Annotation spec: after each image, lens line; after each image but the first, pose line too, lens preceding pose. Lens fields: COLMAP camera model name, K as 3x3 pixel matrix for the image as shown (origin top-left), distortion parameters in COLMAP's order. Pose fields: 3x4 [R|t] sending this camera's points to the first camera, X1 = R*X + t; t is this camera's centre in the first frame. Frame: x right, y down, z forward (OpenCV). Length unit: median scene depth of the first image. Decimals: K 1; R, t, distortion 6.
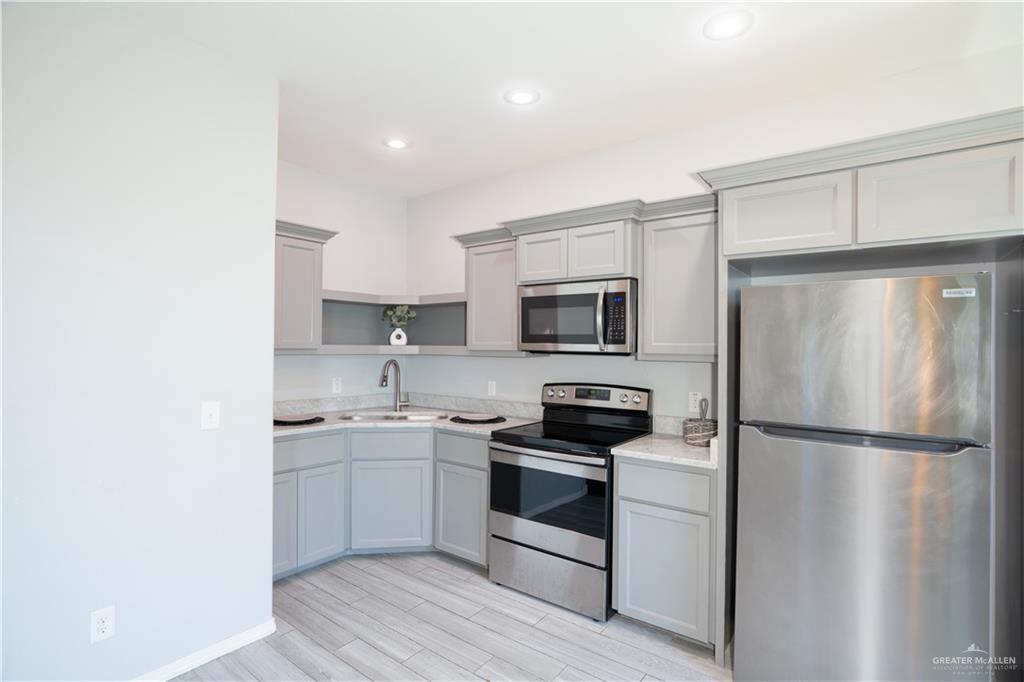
lens RADIAL K [[486.1, 0, 506.8], [0, 486.1, 341.4], [0, 0, 1]] dist [-0.020209, 0.005503]
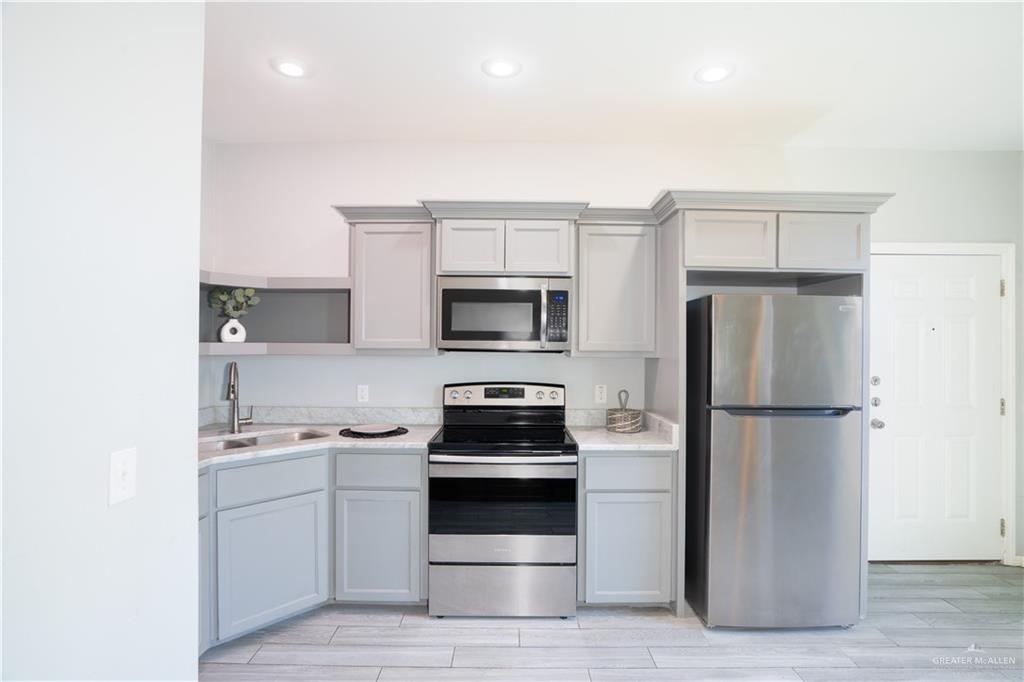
lens RADIAL K [[486.1, 0, 511.9], [0, 486.1, 340.9], [0, 0, 1]] dist [-0.020209, 0.005503]
pose [[0.803699, 0.000898, 0.595035, -0.427607], [-0.005970, 0.999961, 0.006555, -0.001977], [-0.595006, -0.008821, 0.803673, 0.226568]]
